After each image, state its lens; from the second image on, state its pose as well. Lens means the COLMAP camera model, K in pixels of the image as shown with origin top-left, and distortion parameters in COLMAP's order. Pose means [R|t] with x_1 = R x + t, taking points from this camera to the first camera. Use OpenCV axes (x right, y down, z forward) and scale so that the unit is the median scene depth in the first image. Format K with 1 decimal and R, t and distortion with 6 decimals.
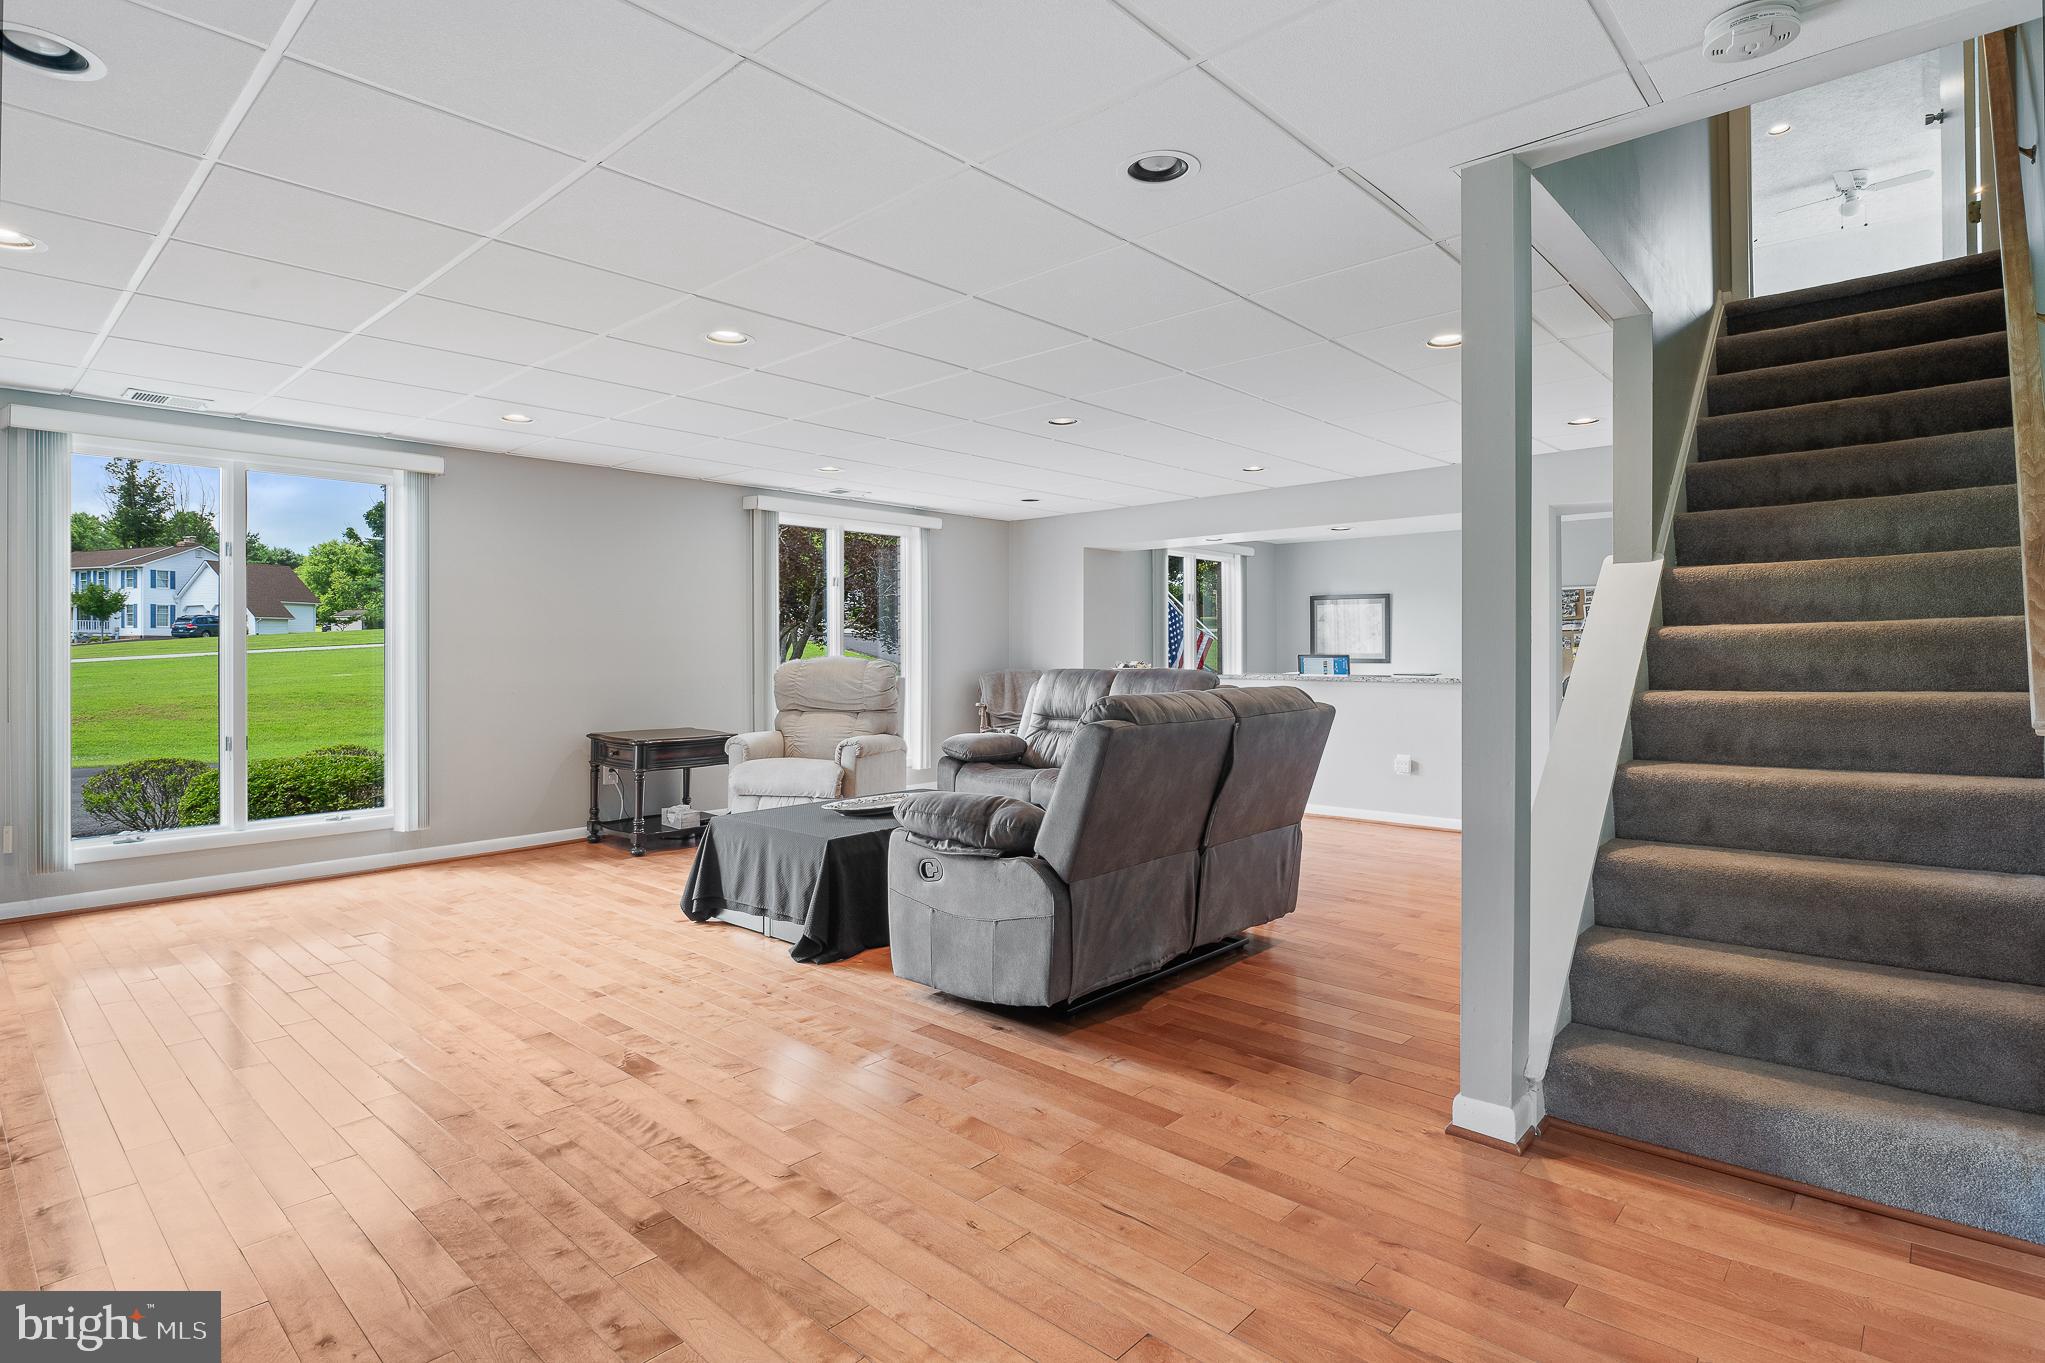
lens RADIAL K [[1029.0, 0, 1024.3], [0, 1029.0, 662.1], [0, 0, 1]] dist [0.004202, 0.000181]
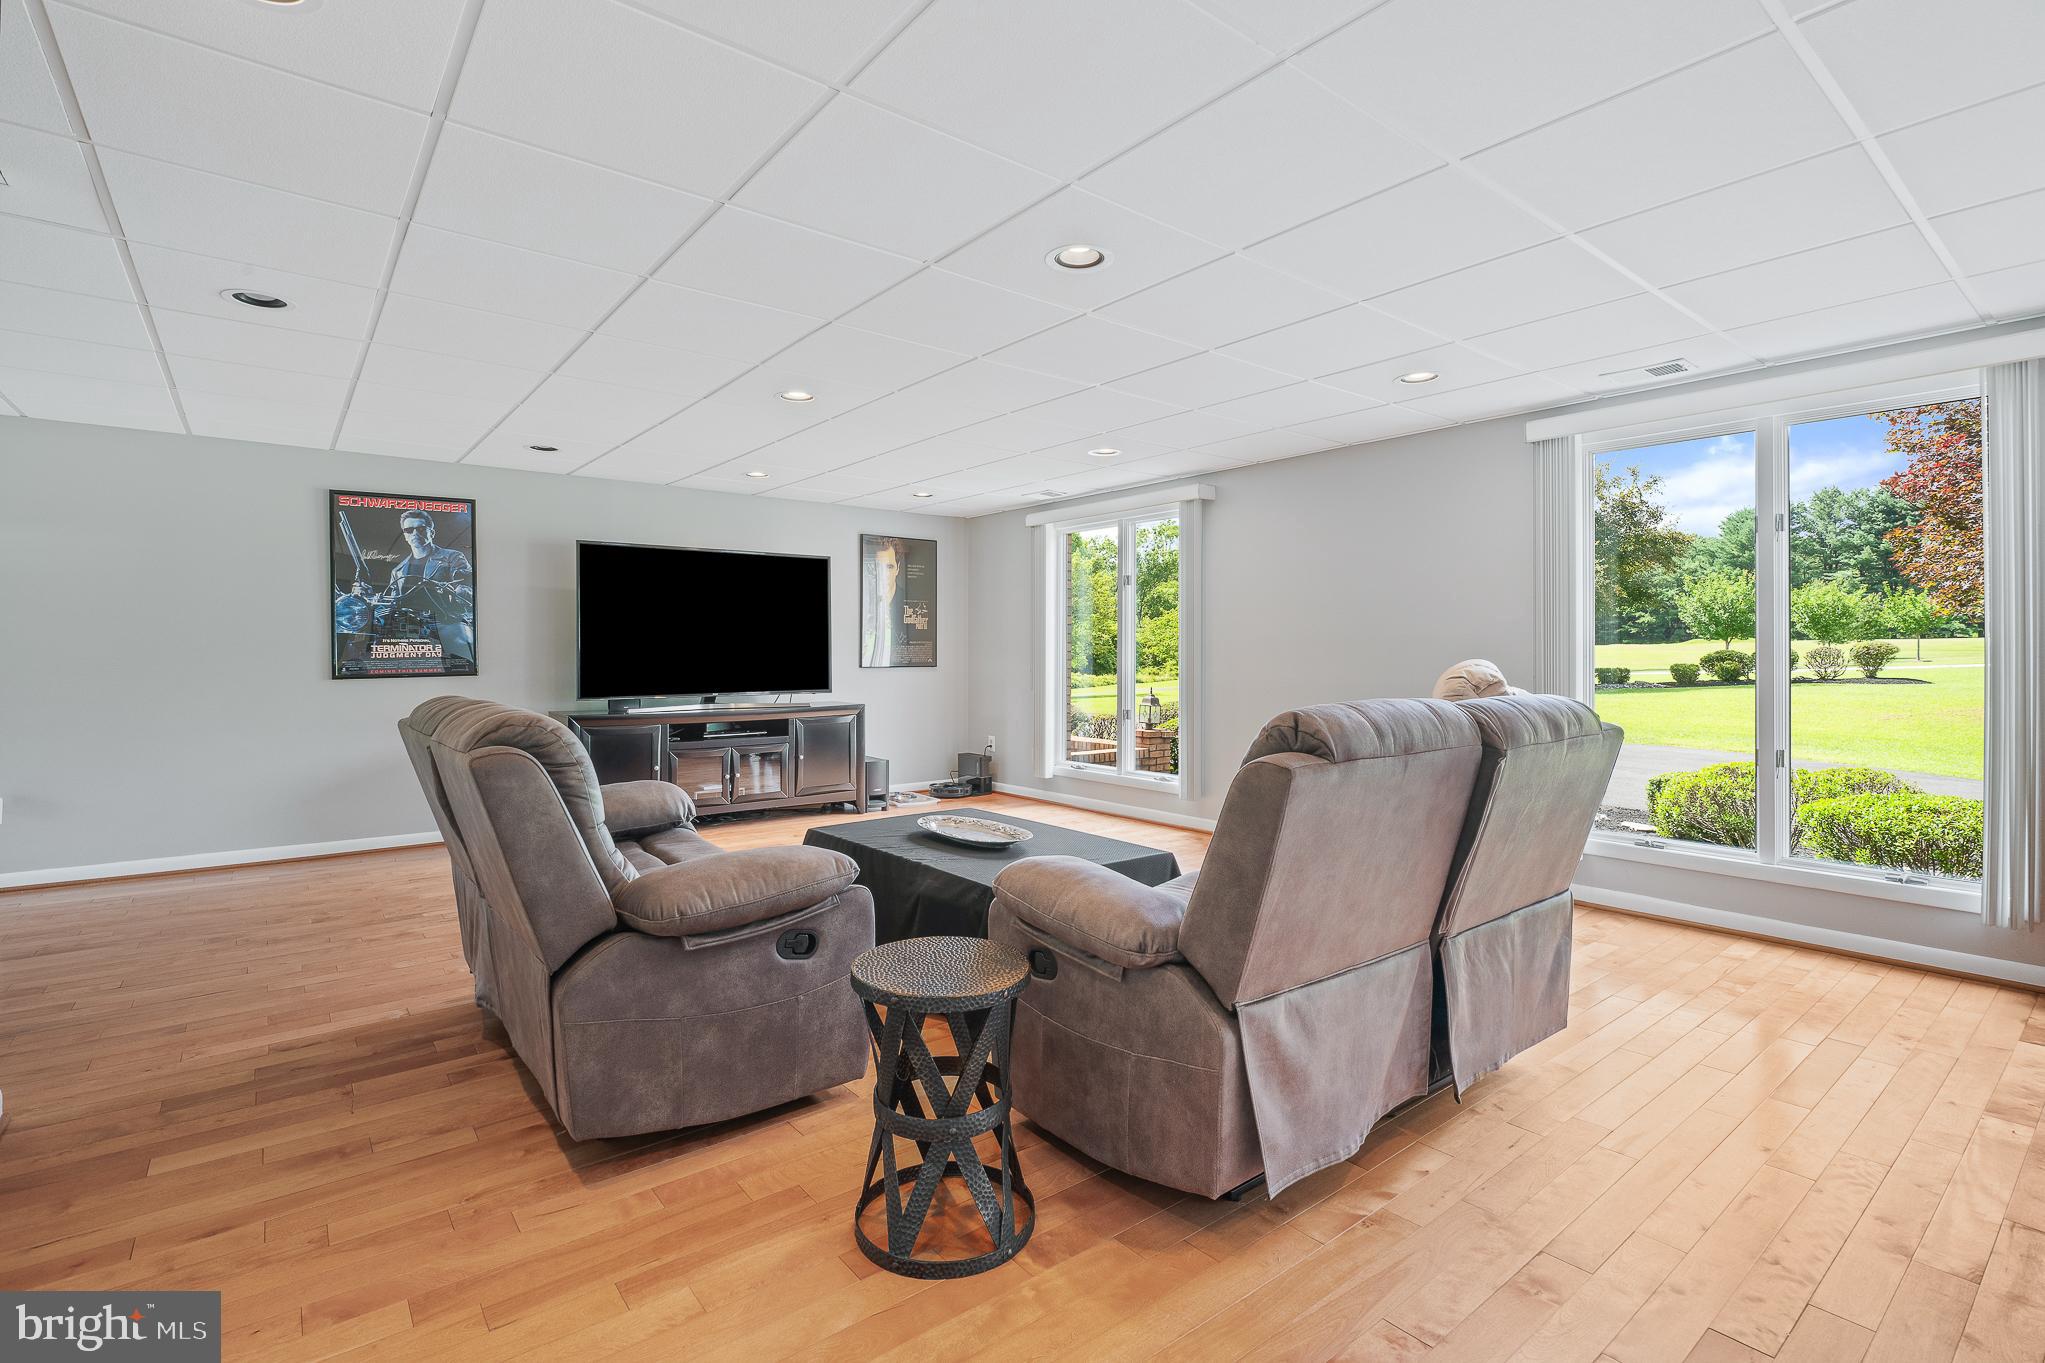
lens RADIAL K [[947.7, 0, 1022.6], [0, 947.7, 665.0], [0, 0, 1]] dist [-0.012546, -0.000809]
pose [[-0.157487, 0.016672, -0.987380, 0.277438], [-0.004087, 0.999838, 0.017534, -0.007111], [0.987513, 0.006796, -0.157394, 0.510462]]
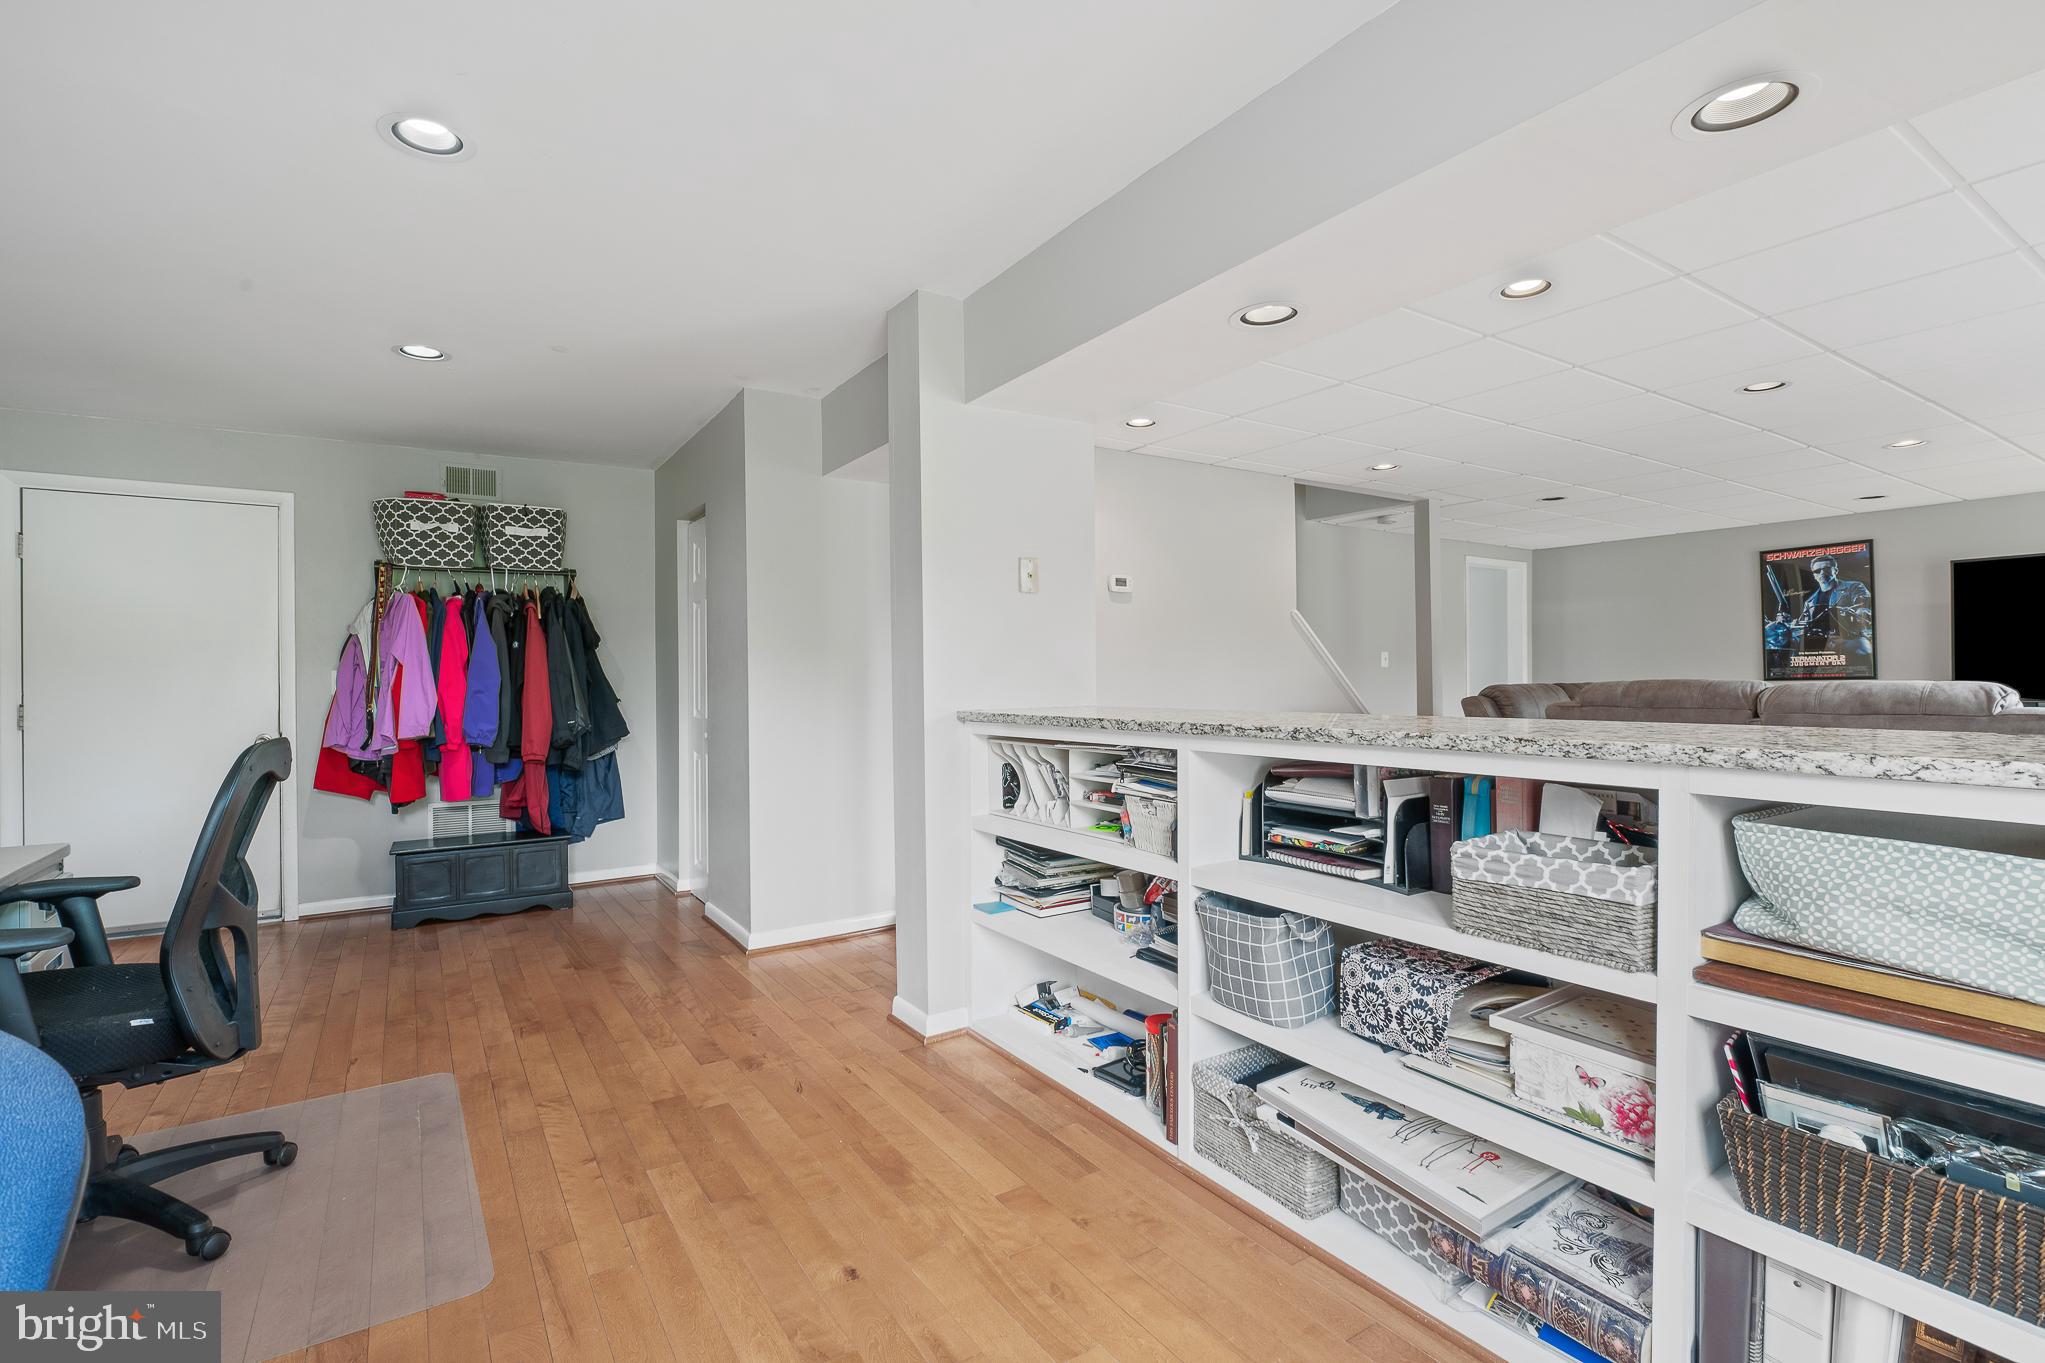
lens RADIAL K [[947.7, 0, 1011.8], [0, 947.7, 676.7], [0, 0, 1]] dist [-0.012546, -0.000809]
pose [[-0.966003, 0.011147, 0.258291, 0.213108], [0.012393, 0.999918, 0.003193, -0.001769], [-0.258234, 0.006285, -0.966062, 0.946753]]
